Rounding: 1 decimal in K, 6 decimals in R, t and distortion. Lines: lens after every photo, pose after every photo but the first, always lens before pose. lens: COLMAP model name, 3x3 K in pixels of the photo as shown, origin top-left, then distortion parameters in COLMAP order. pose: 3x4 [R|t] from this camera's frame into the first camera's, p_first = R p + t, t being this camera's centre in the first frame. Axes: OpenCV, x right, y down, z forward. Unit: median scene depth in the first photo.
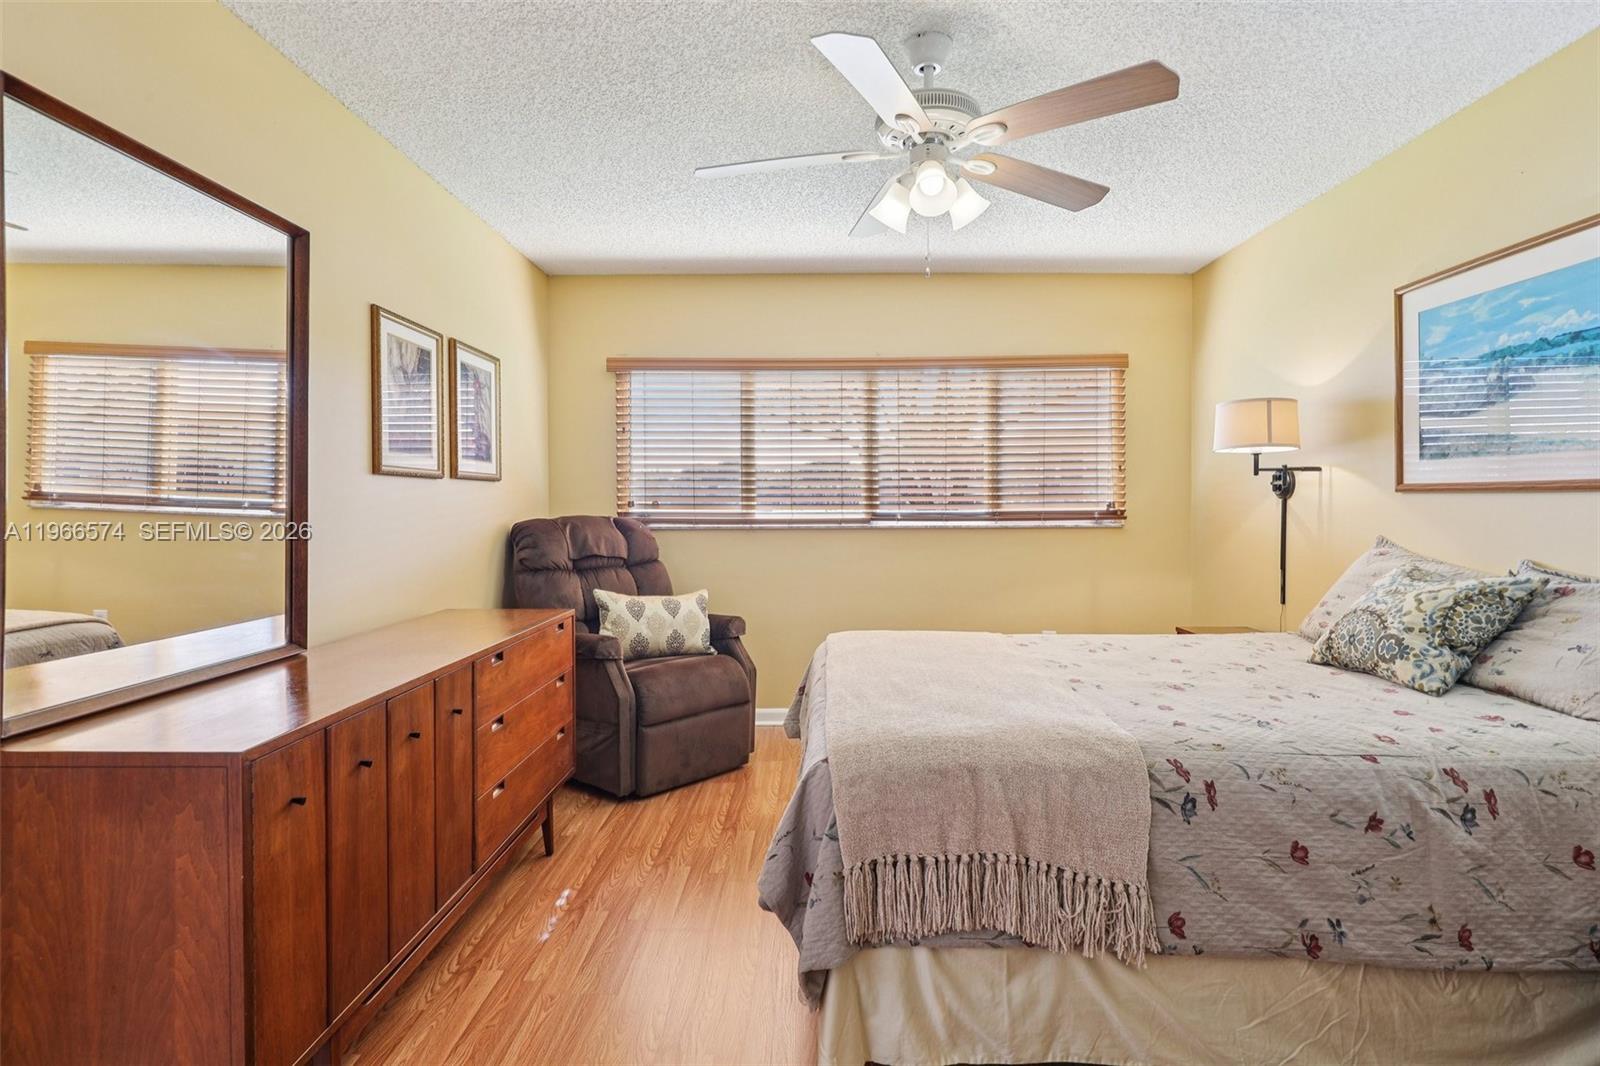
lens RADIAL K [[805.4, 0, 811.8], [0, 805.4, 516.4], [0, 0, 1]] dist [0.004887, -0.002436]
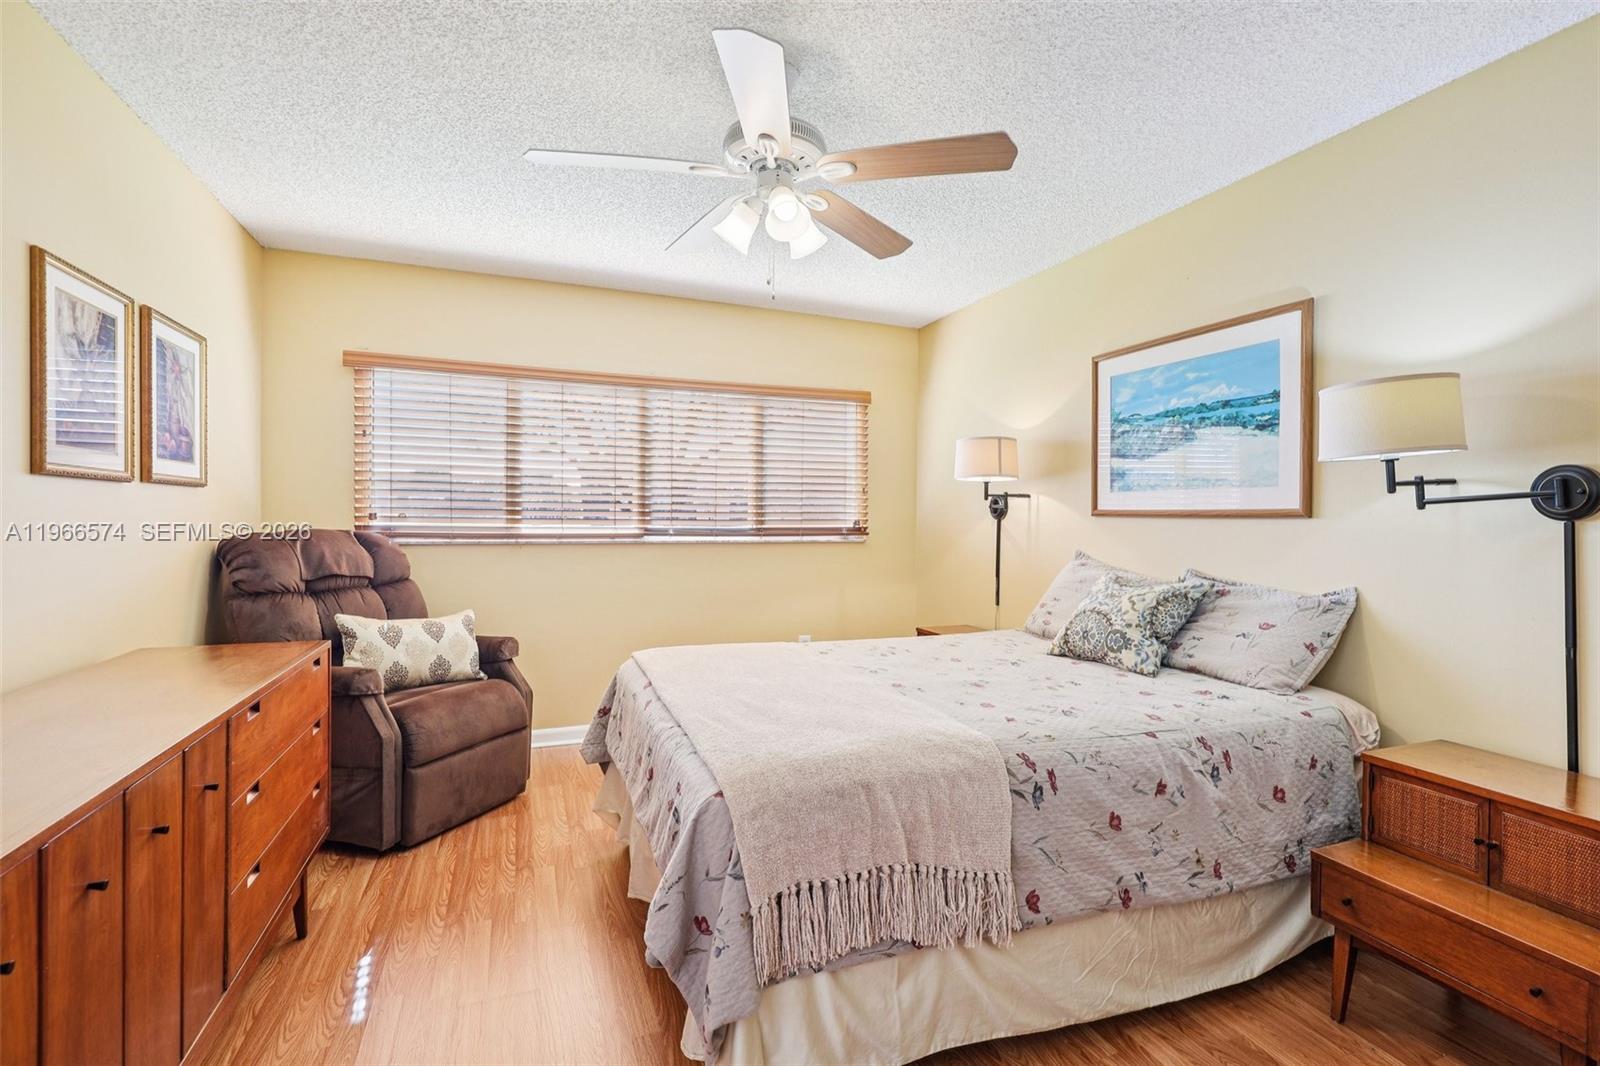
lens RADIAL K [[730.5, 0, 810.7], [0, 730.5, 527.2], [0, 0, 1]] dist [0.001278, -0.000576]
pose [[0.925384, 0.007524, 0.378956, -0.153721], [-0.006653, 0.999971, -0.003608, -0.006481], [-0.378973, 0.000818, 0.925408, 0.120155]]
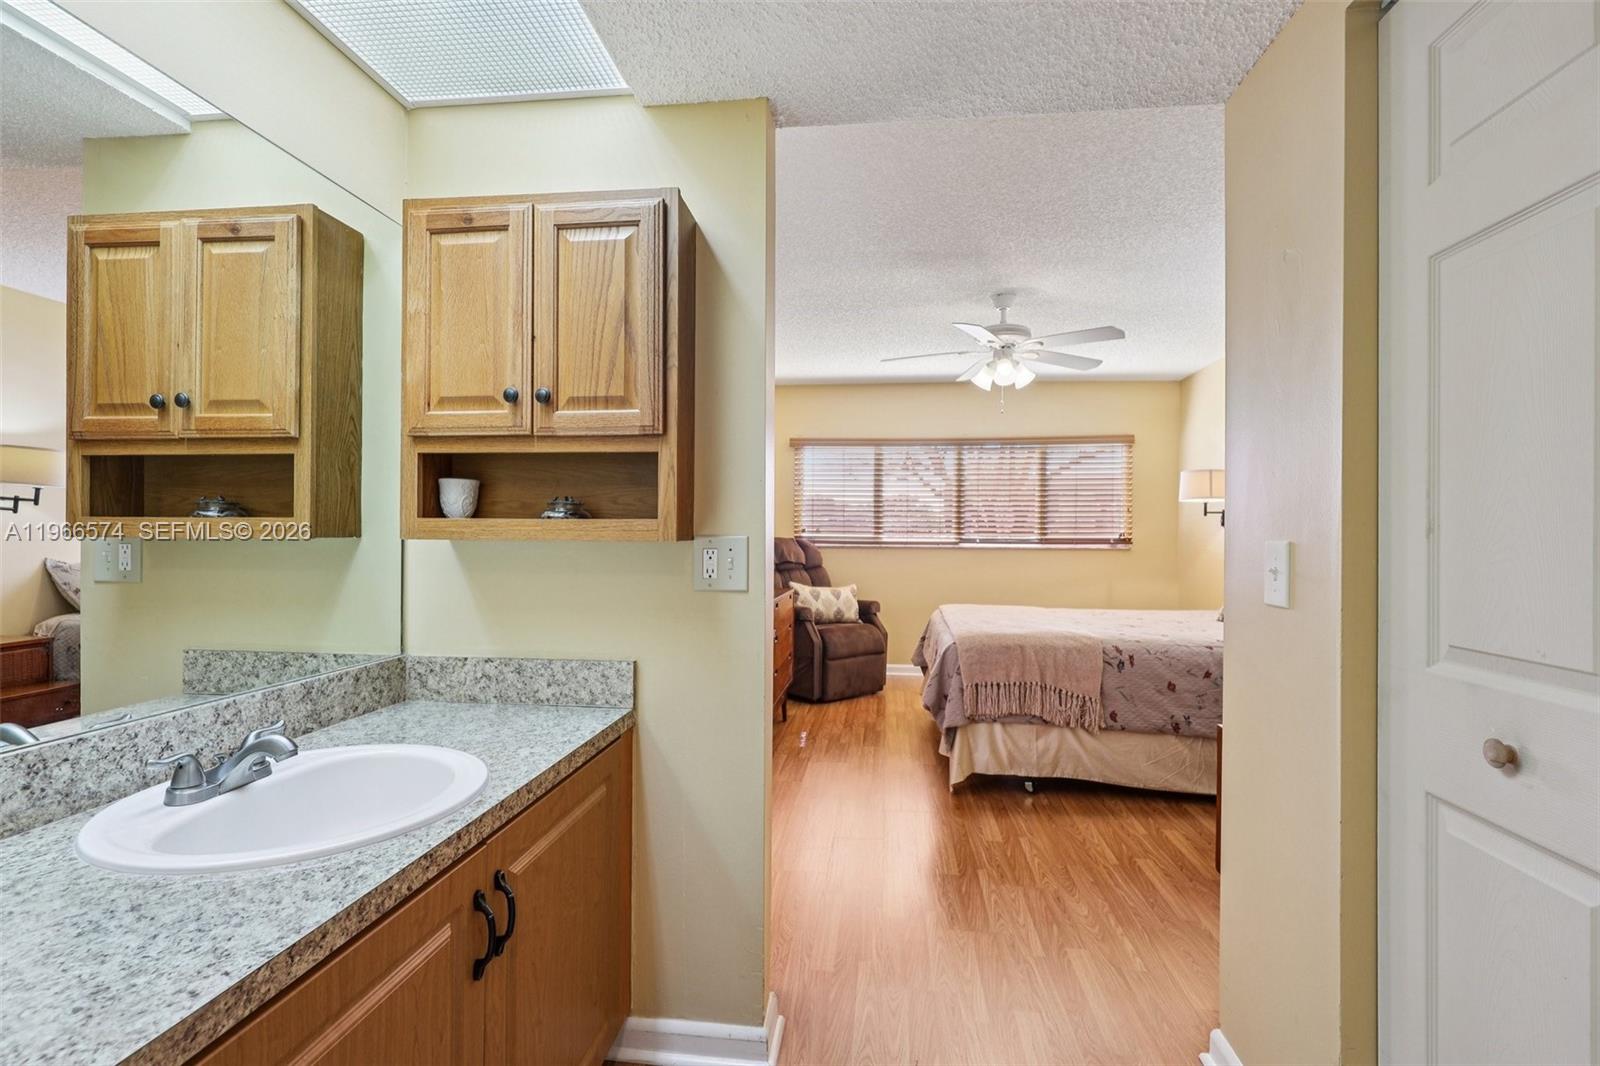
lens RADIAL K [[730.5, 0, 810.3], [0, 730.5, 539.4], [0, 0, 1]] dist [0.001278, -0.000576]
pose [[0.994995, 0.012099, -0.099193, -0.132042], [-0.013253, 0.999852, -0.010980, 0.032107], [0.099046, 0.012240, 0.995008, -0.766496]]
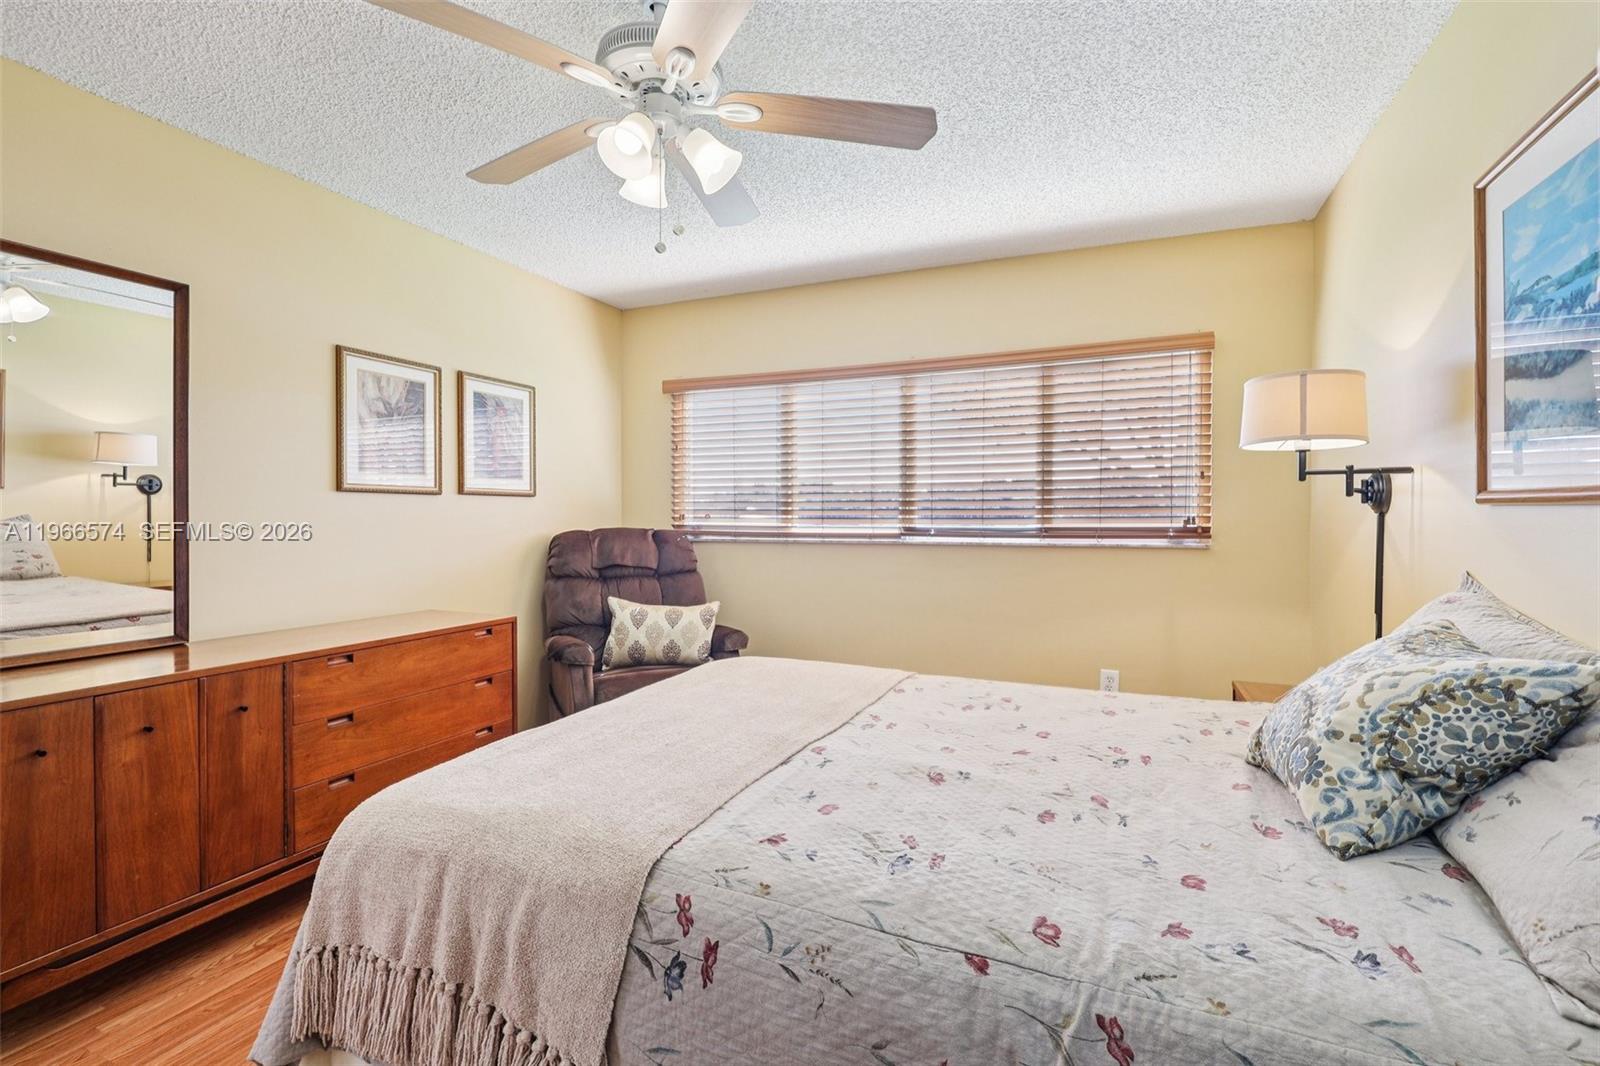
lens RADIAL K [[730.5, 0, 809.8], [0, 730.5, 521.8], [0, 0, 1]] dist [0.001278, -0.000576]
pose [[0.922749, 0.006368, -0.385350, 0.564632], [-0.009146, 0.999944, -0.005377, -0.010280], [0.385294, 0.008486, 0.922755, 0.335114]]
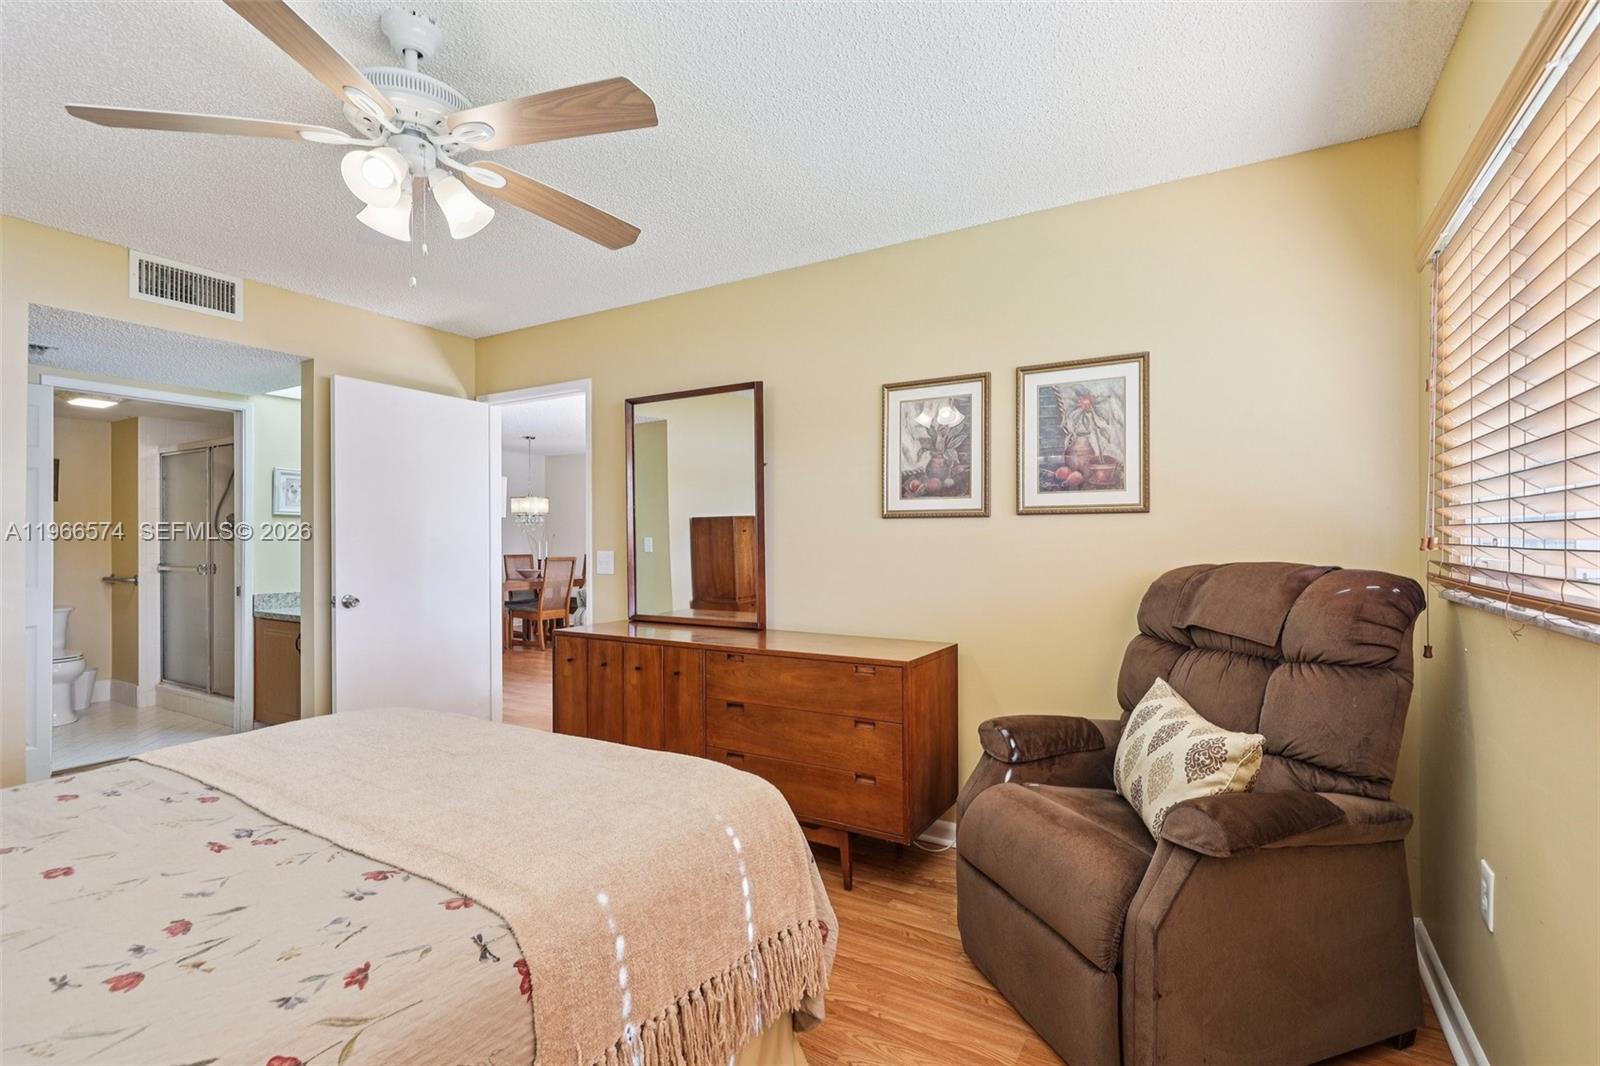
lens RADIAL K [[730.5, 0, 806.3], [0, 730.5, 538.1], [0, 0, 1]] dist [0.001278, -0.000576]
pose [[-0.505036, 0.006287, -0.863075, 0.593532], [-0.009536, 0.999872, 0.012863, -0.039849], [0.863046, 0.014726, -0.504911, 1.685642]]
